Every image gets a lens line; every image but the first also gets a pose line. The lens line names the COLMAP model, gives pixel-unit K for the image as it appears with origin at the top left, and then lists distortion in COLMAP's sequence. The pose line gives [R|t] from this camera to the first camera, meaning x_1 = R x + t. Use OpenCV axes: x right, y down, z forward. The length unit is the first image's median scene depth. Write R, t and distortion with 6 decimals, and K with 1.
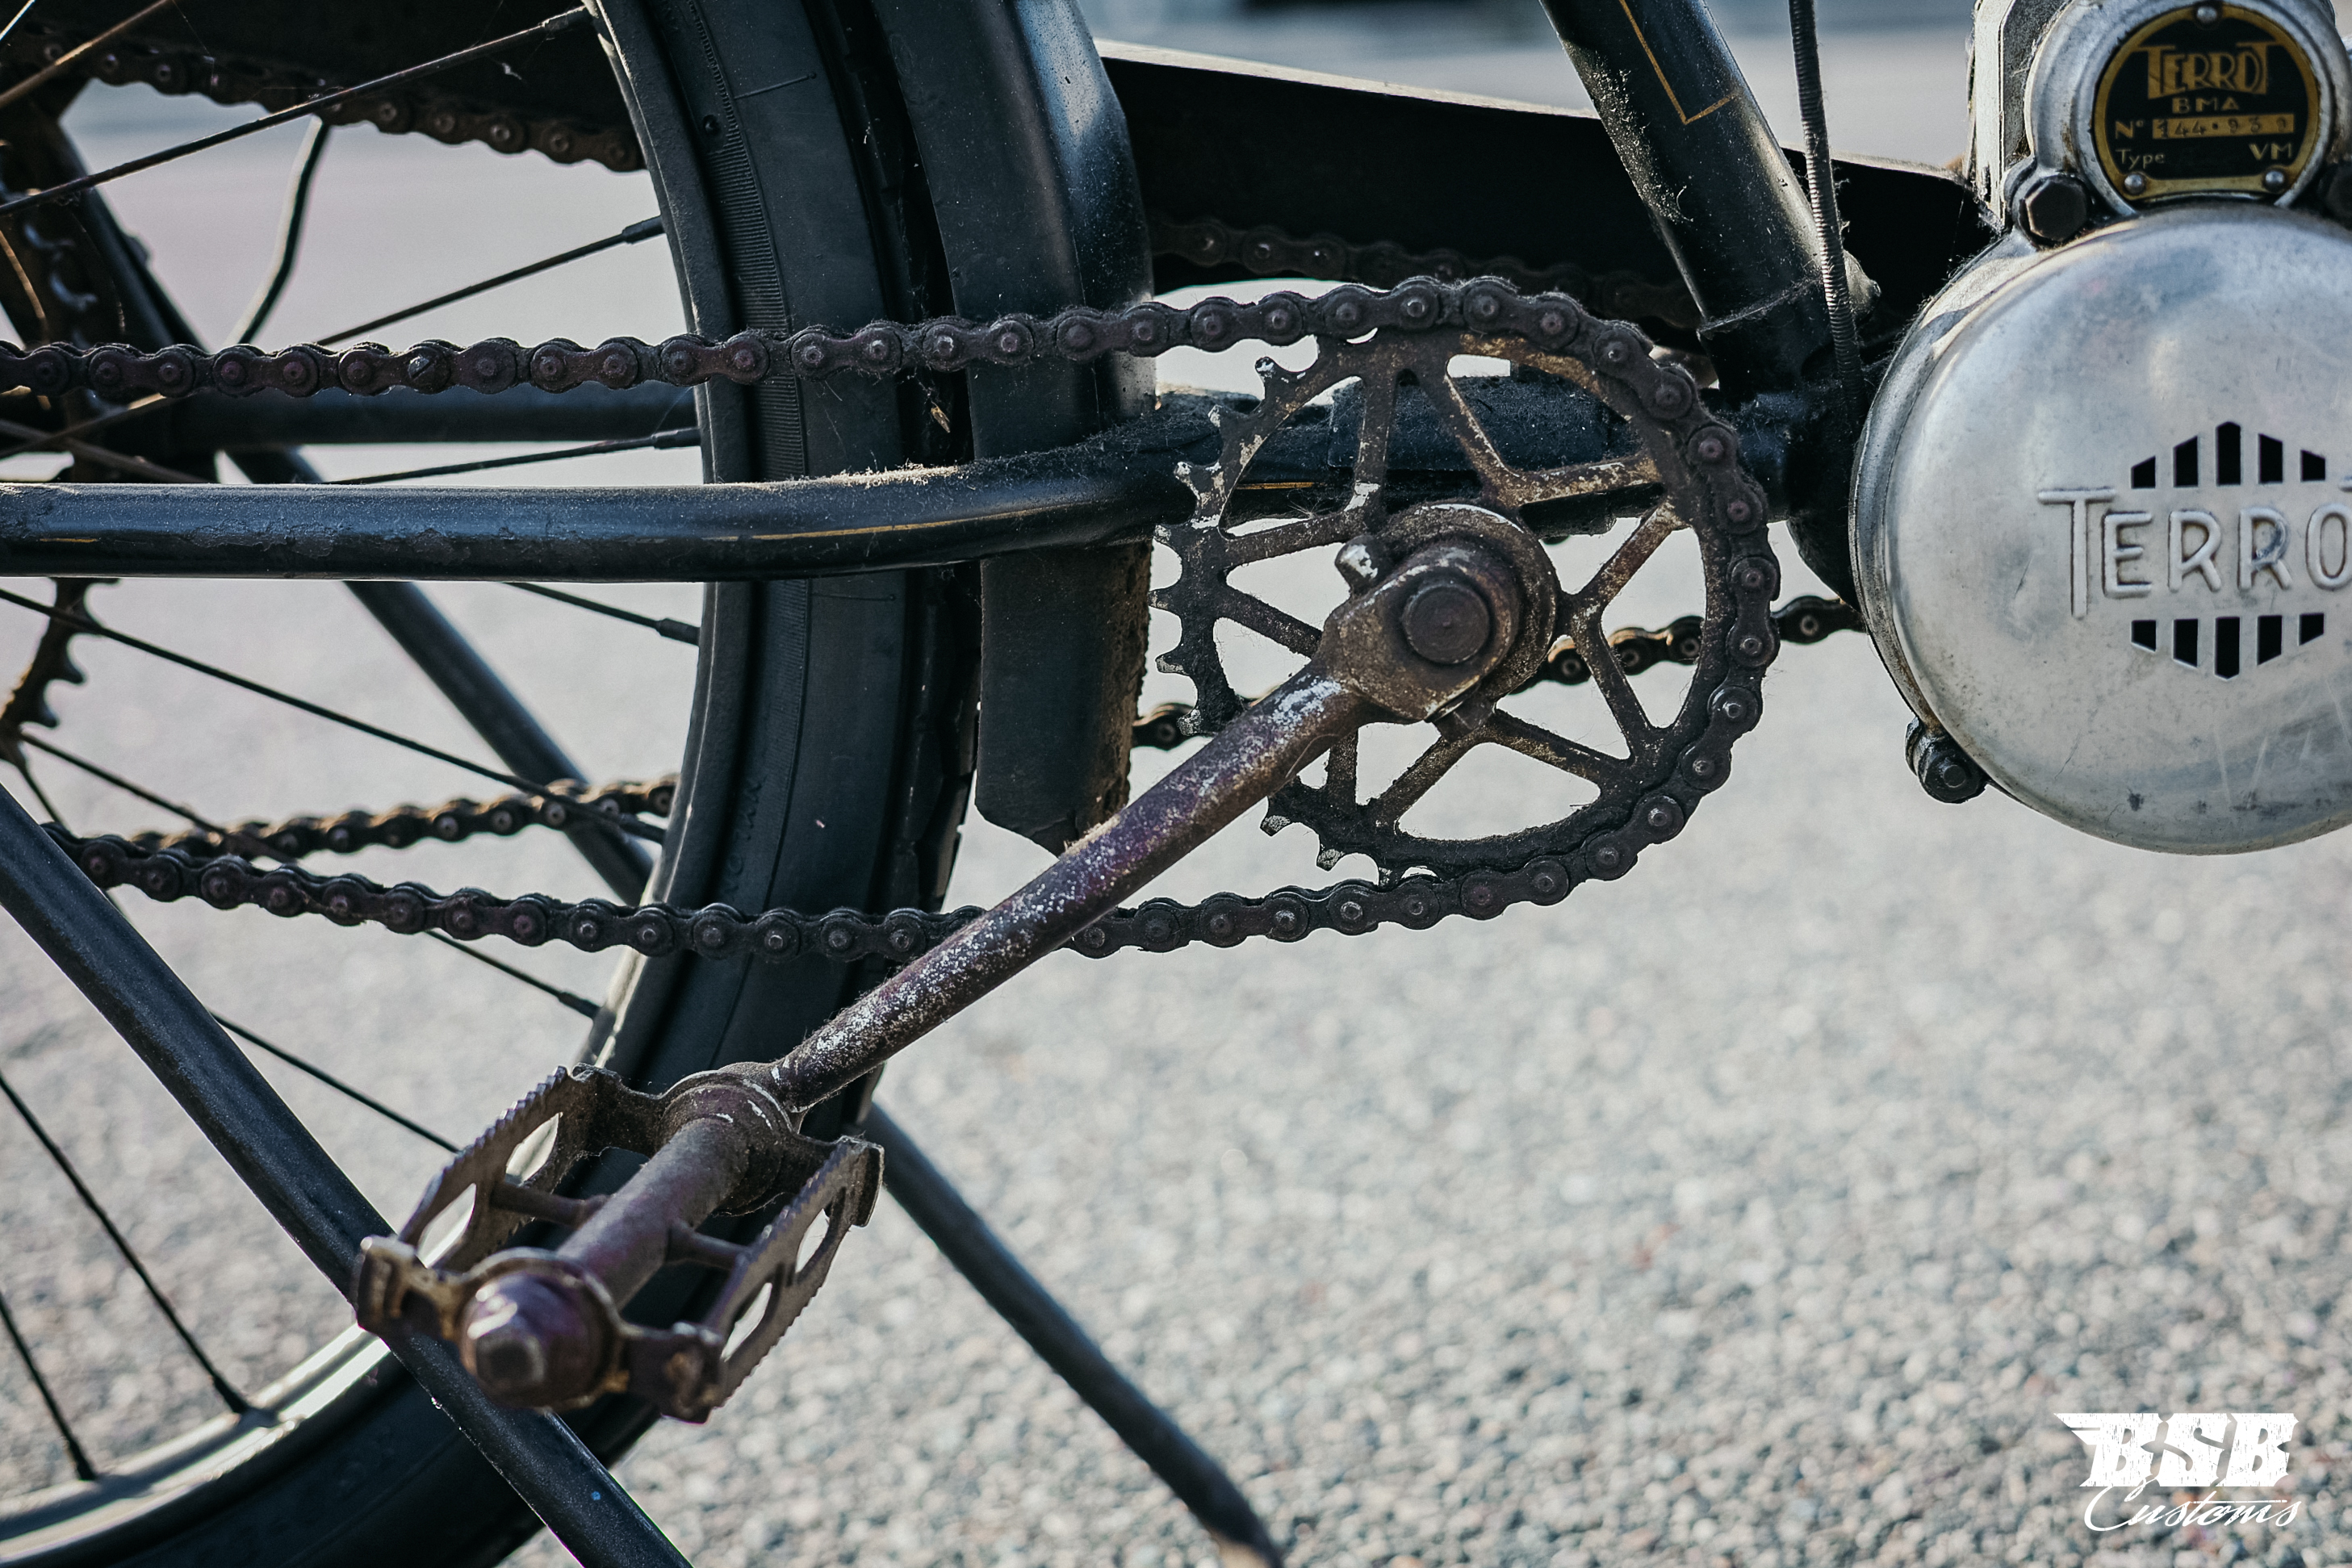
lens RADIAL K [[3554.8, 0, 1169.3], [0, 3554.8, 774.5], [0, 0, 1]] dist [0.006614, -0.282149]
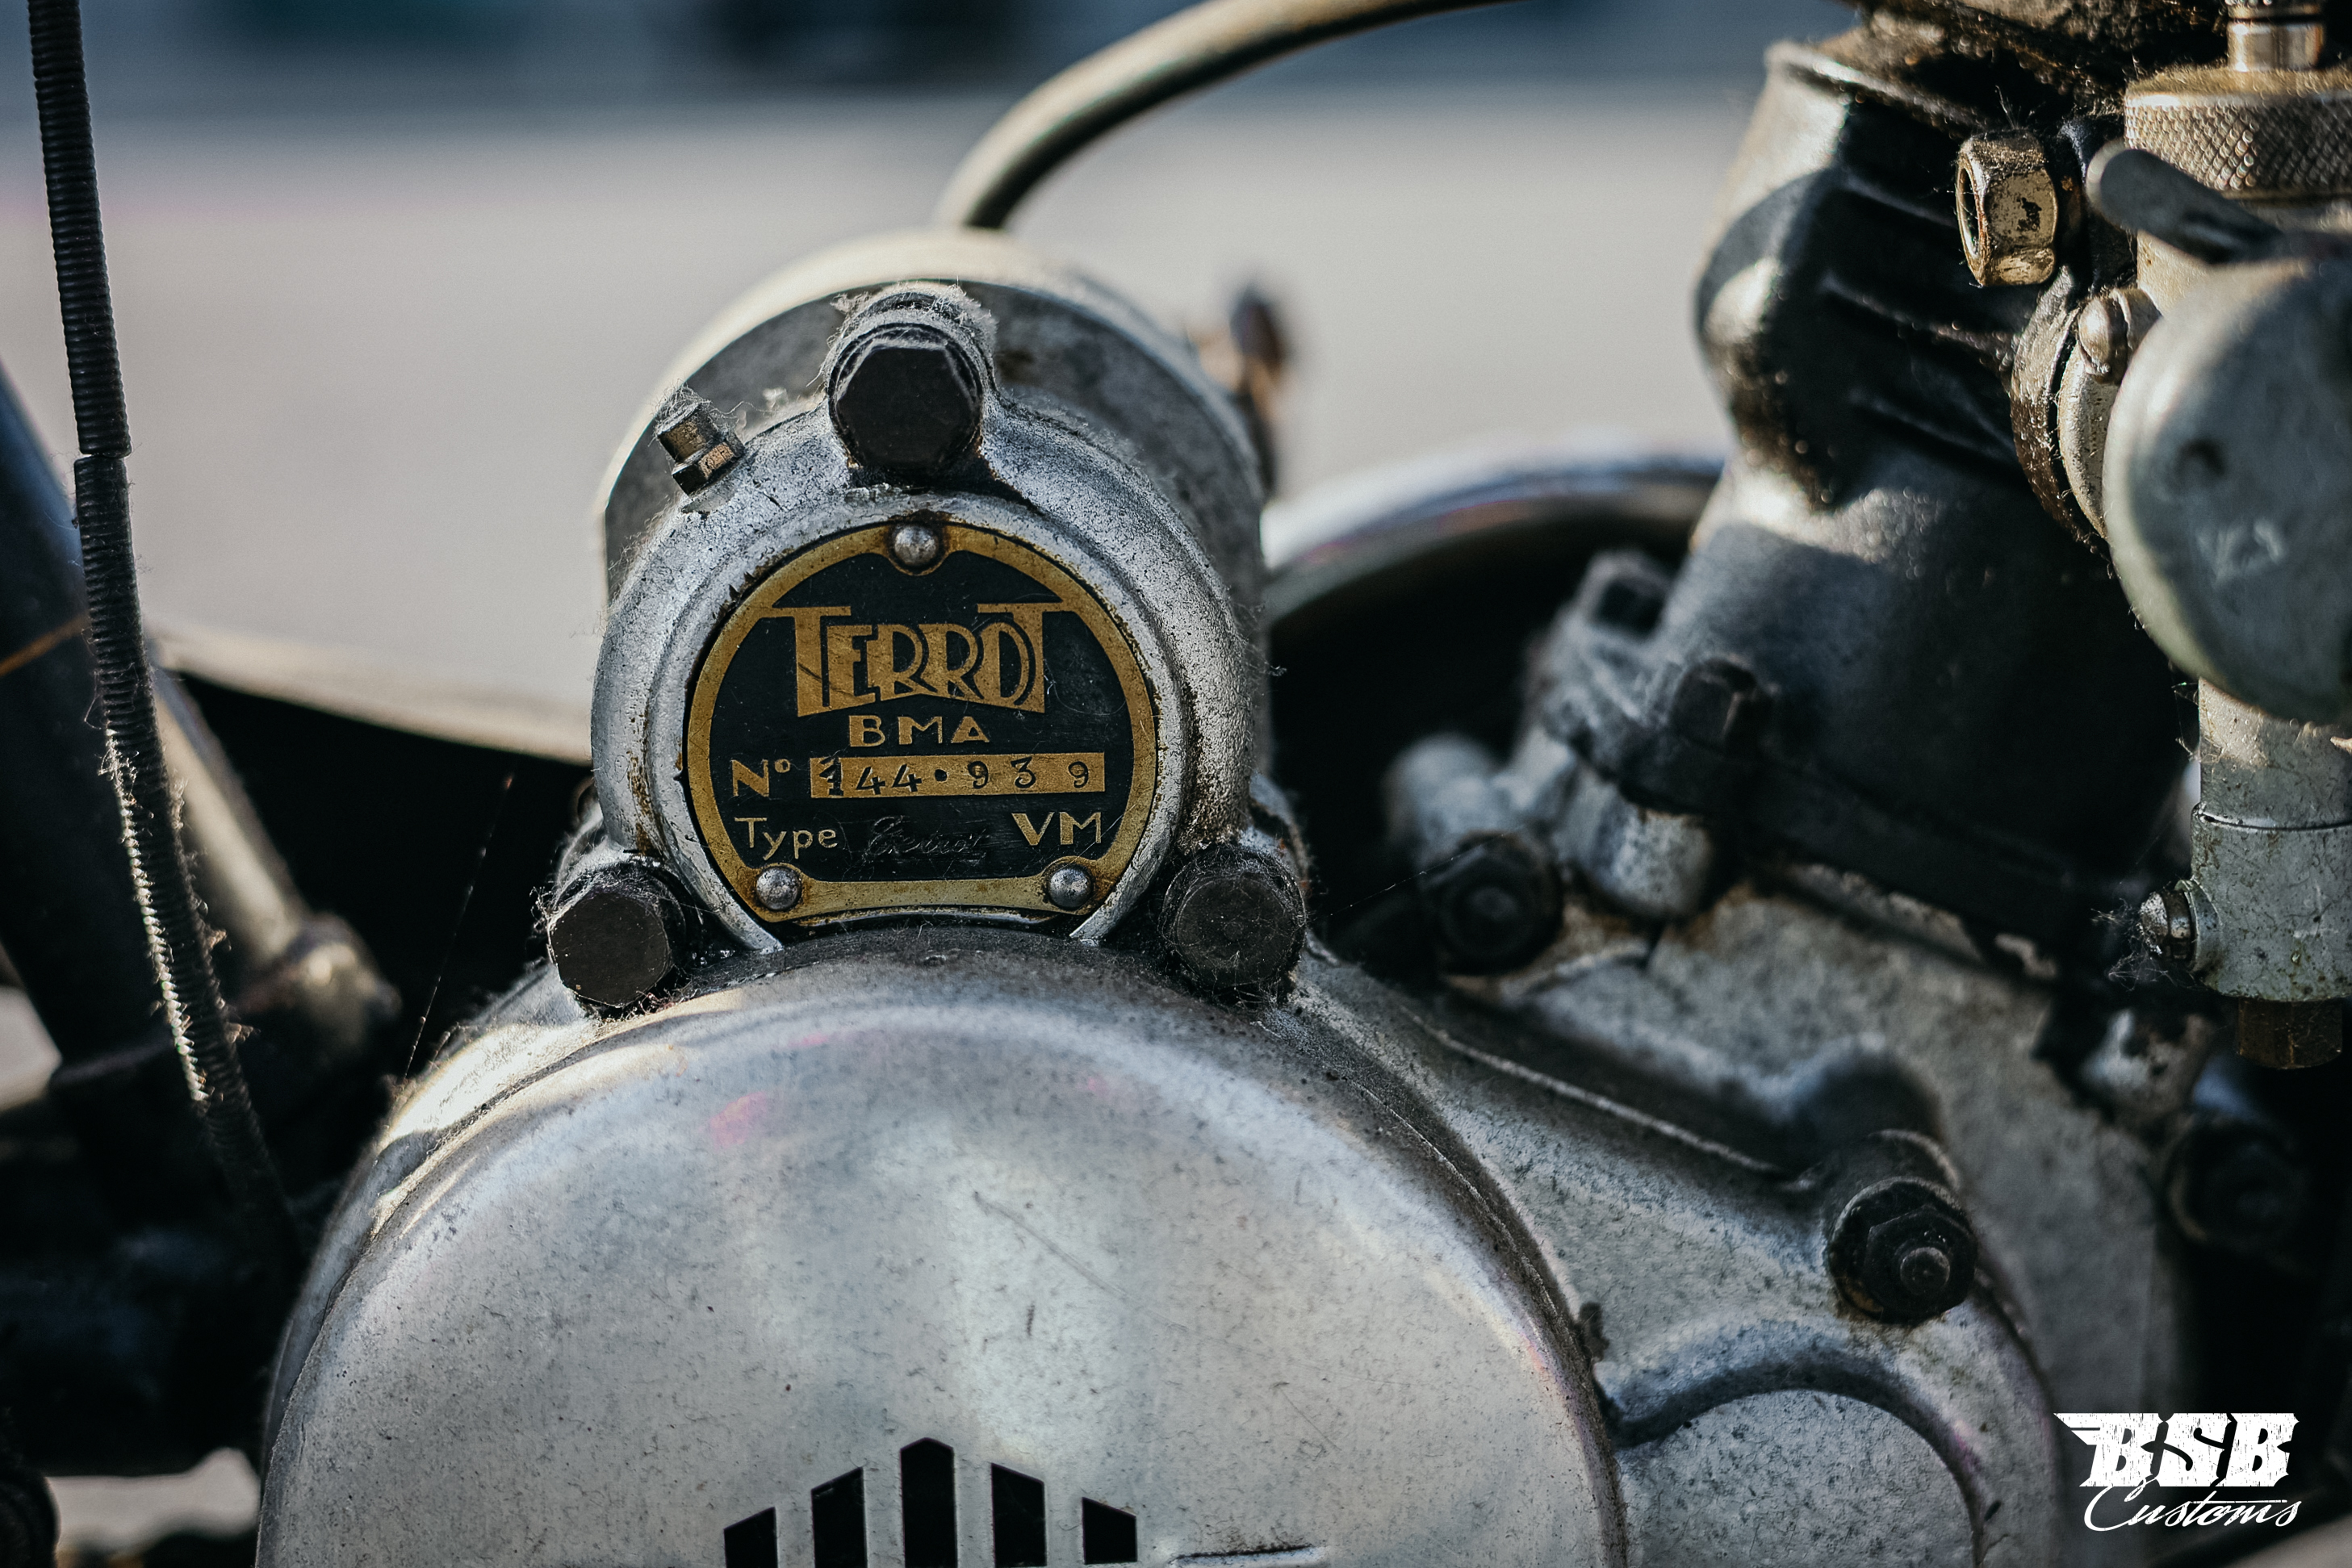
lens RADIAL K [[3873.3, 0, 1176.0], [0, 3873.3, 784.0], [0, 0, 1]] dist [-0.045047, -0.271630]
pose [[0.990660, 0.012236, 0.135809, 0.255122], [-0.008072, 0.999481, -0.031174, -0.165260], [-0.136120, 0.029786, 0.990245, 0.482417]]
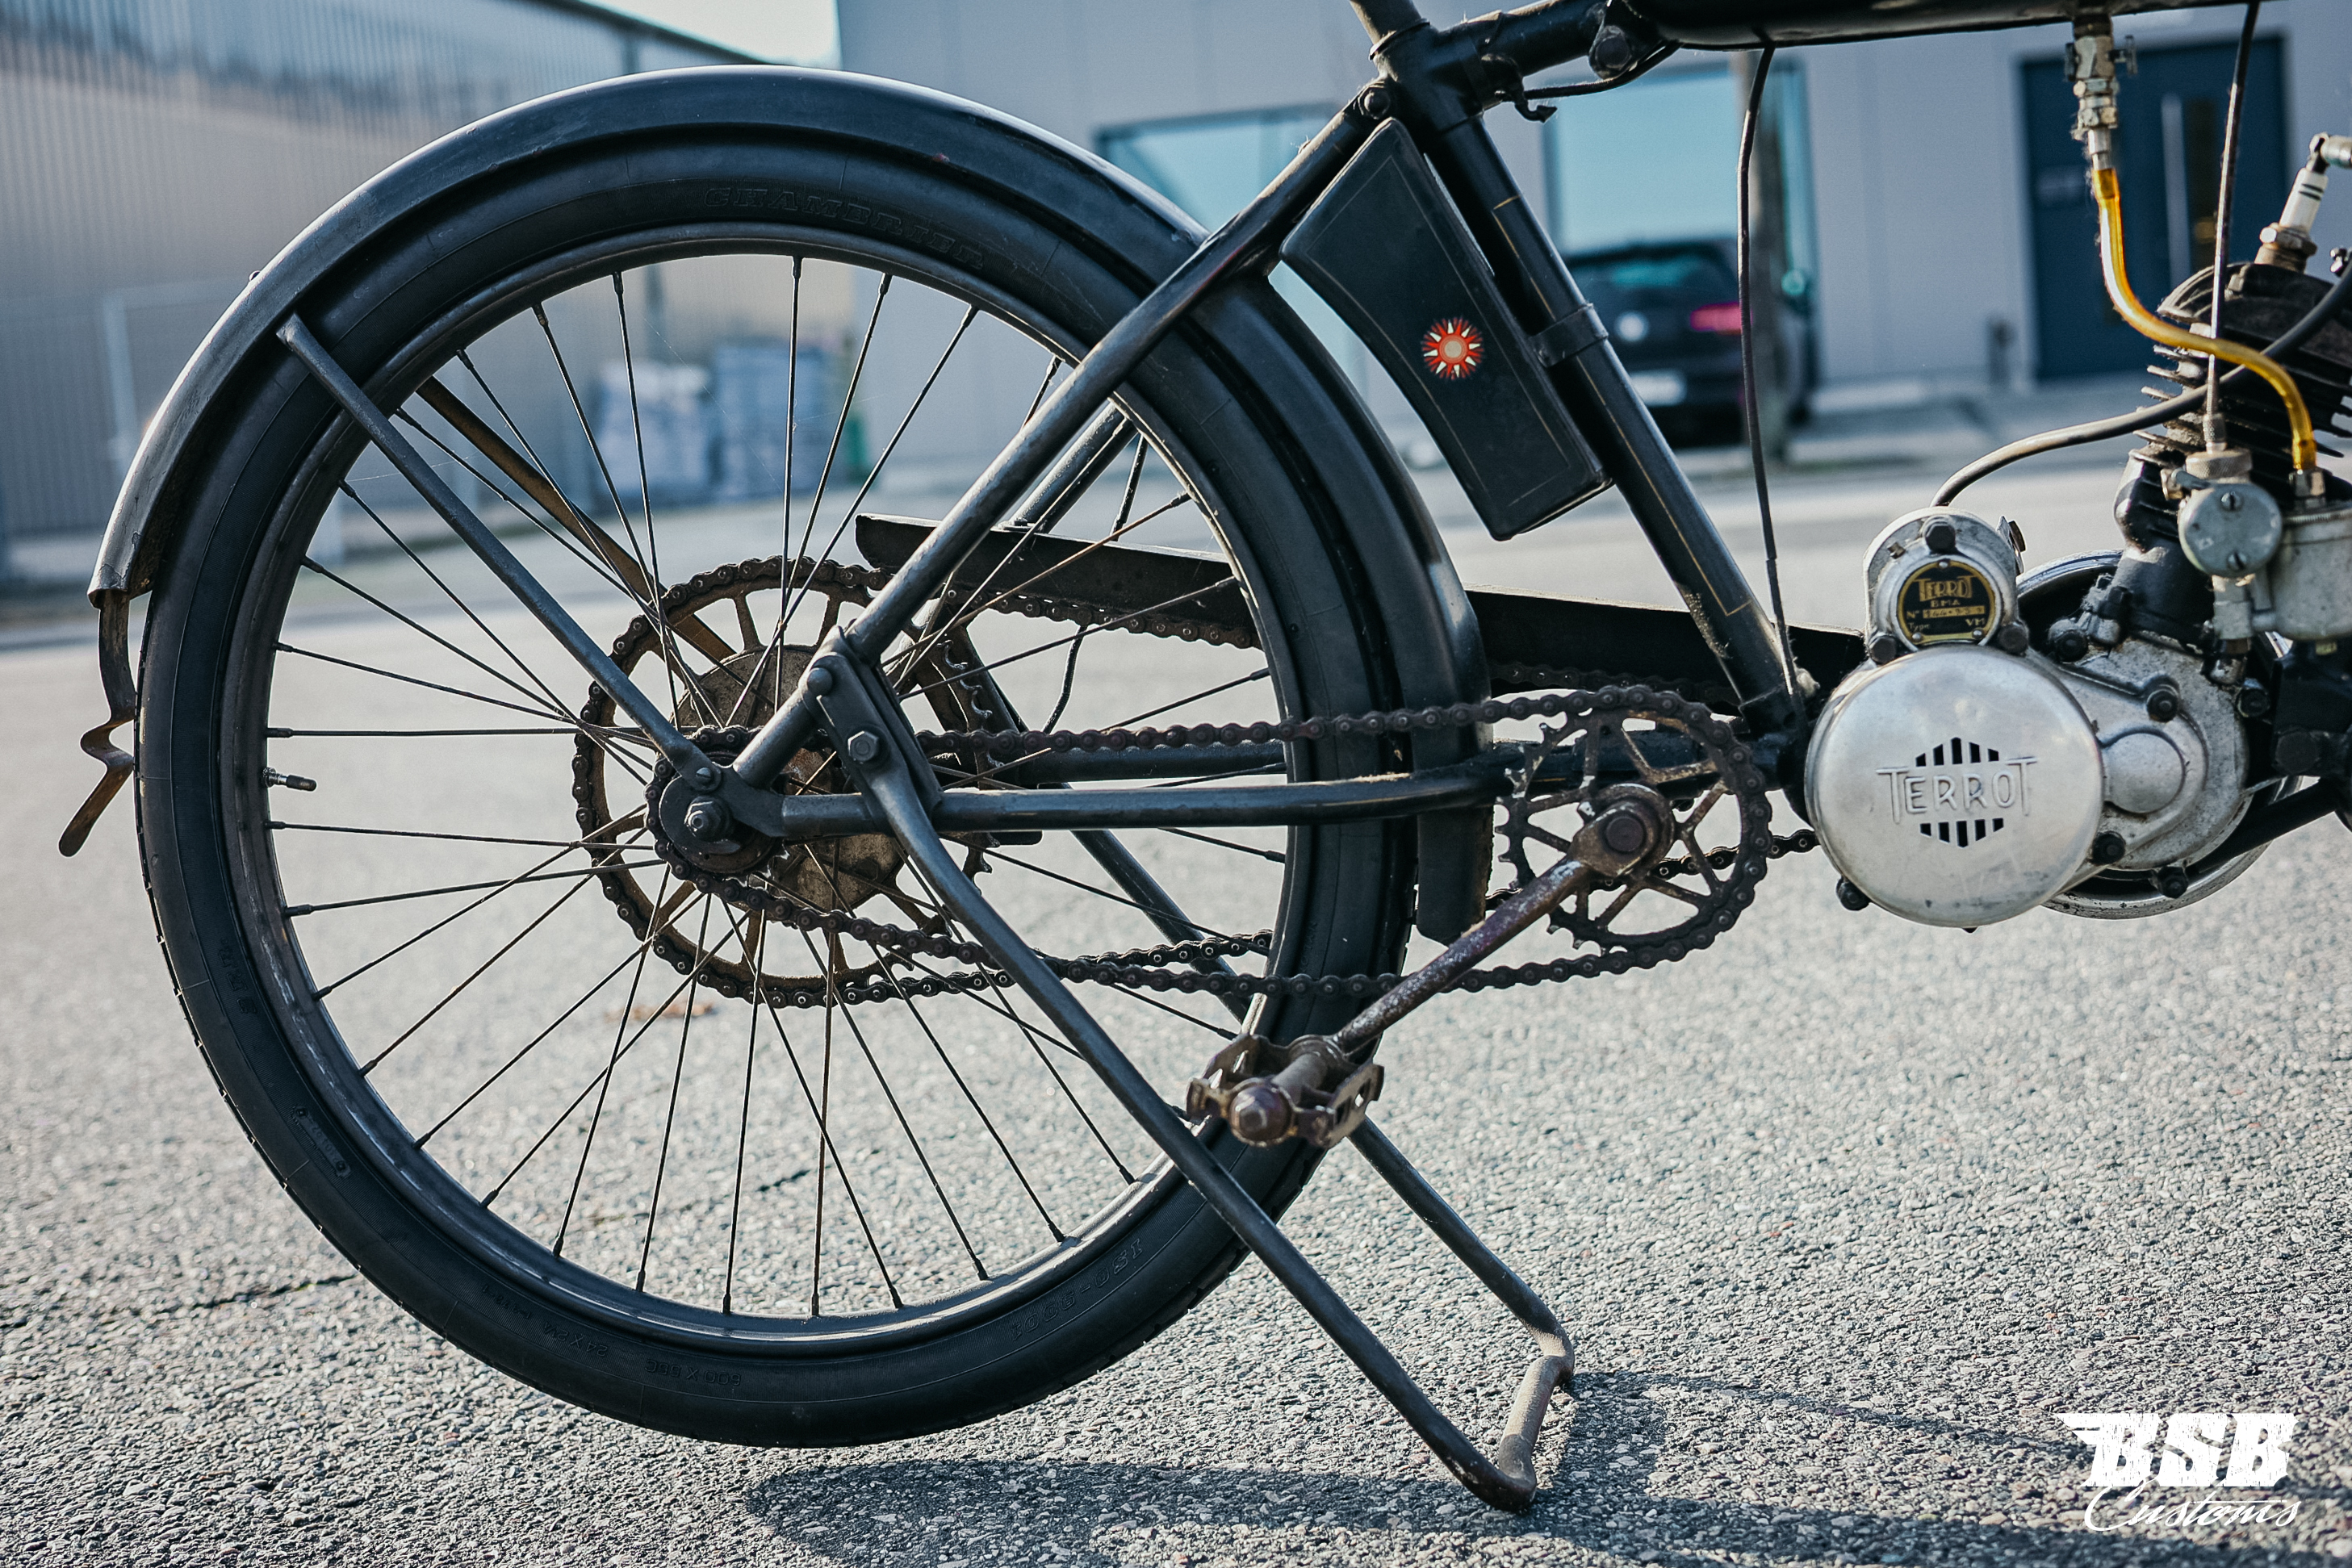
lens RADIAL K [[3369.3, 0, 1183.4], [0, 3369.3, 810.6], [0, 0, 1]] dist [0.024094, -0.146375]
pose [[0.996353, -0.023251, -0.082100, -0.028224], [0.014442, 0.994229, -0.106301, 0.174647], [0.084097, 0.104727, 0.990939, -1.221921]]
